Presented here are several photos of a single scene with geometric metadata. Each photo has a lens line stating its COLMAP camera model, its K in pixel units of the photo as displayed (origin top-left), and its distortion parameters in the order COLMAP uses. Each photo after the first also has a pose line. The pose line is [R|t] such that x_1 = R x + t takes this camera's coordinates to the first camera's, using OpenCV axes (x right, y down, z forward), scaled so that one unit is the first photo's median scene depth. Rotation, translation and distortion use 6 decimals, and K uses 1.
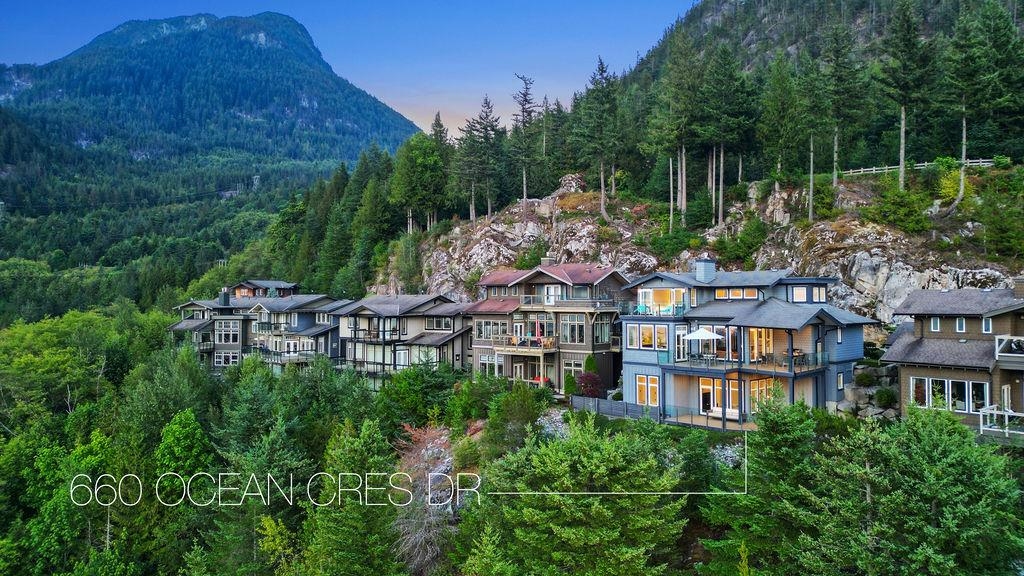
lens RADIAL K [[726.2, 0, 511.2], [0, 726.2, 289.9], [0, 0, 1]] dist [0.039059, -0.013859]
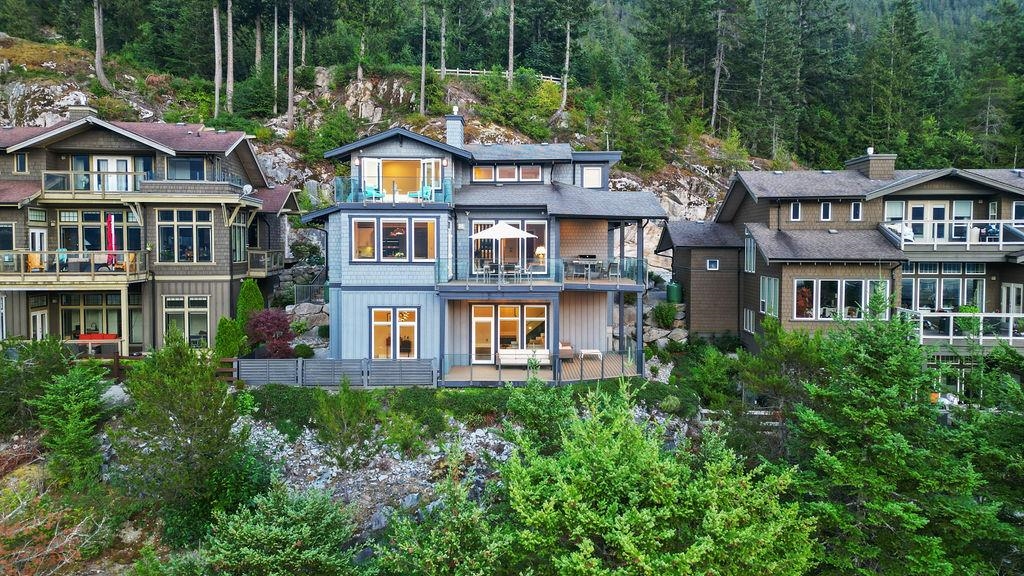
lens RADIAL K [[726.2, 0, 512.5], [0, 726.2, 288.1], [0, 0, 1]] dist [0.039059, -0.013859]
pose [[0.708066, -0.040202, 0.705001, -0.123106], [-0.008798, 0.997798, 0.065736, 0.053574], [-0.706092, -0.052748, 0.706153, 0.445357]]
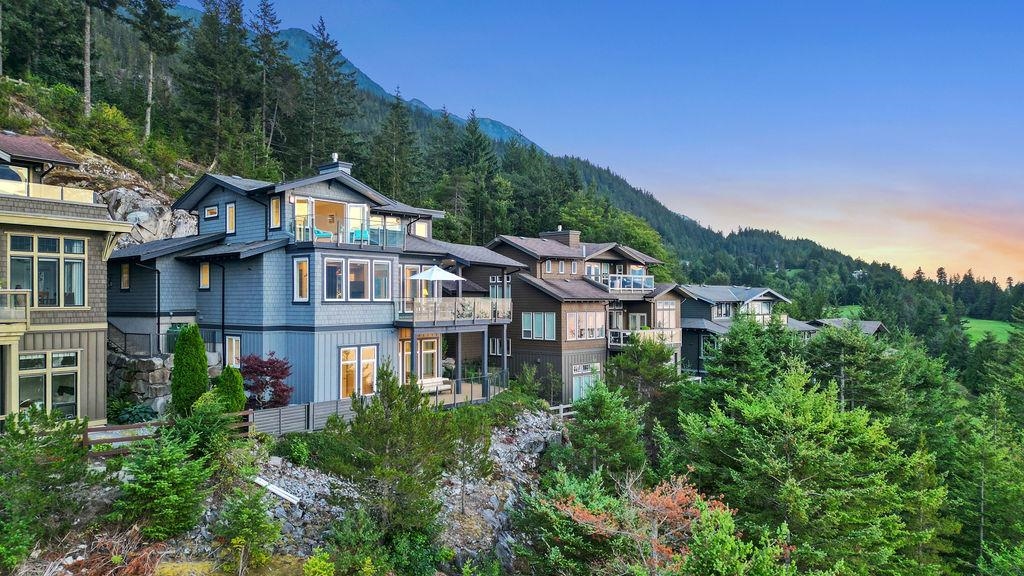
lens RADIAL K [[726.2, 0, 510.1], [0, 726.2, 290.3], [0, 0, 1]] dist [0.039059, -0.013859]
pose [[-0.108773, 0.013518, 0.993975, -0.339029], [-0.007809, 0.999865, -0.014452, 0.066956], [-0.994036, -0.009334, -0.108652, 0.785278]]
